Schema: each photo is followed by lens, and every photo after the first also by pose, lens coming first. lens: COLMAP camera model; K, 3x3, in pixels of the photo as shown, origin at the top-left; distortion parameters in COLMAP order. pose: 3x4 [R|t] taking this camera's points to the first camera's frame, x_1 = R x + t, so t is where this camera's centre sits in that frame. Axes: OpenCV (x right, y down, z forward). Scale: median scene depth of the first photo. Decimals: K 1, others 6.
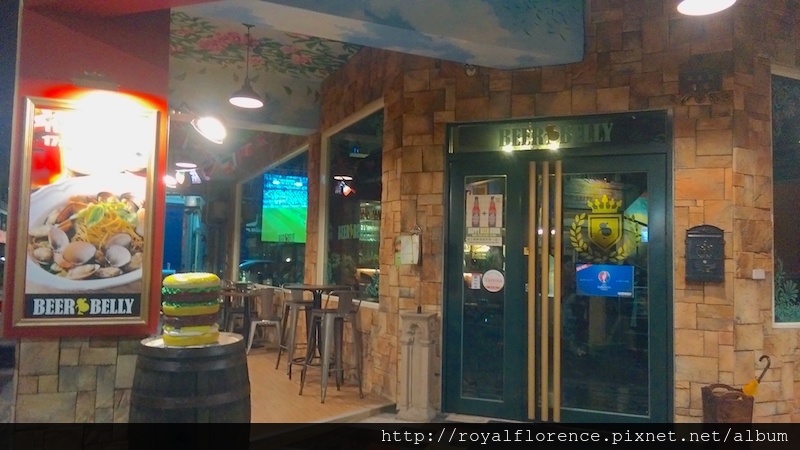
lens RADIAL K [[621.1, 0, 400.1], [0, 621.1, 227.7], [0, 0, 1]] dist [0.005434, -0.016710]
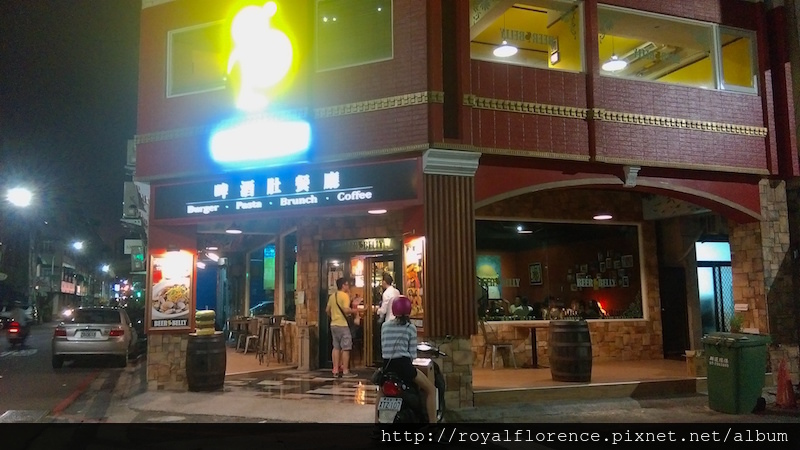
lens RADIAL K [[621.1, 0, 400.7], [0, 621.1, 223.8], [0, 0, 1]] dist [0.005434, -0.016710]
pose [[0.997173, -0.044718, -0.060383, 0.796791], [0.041003, 0.997270, -0.061410, -0.120204], [0.062965, 0.058761, 0.996284, -1.931791]]
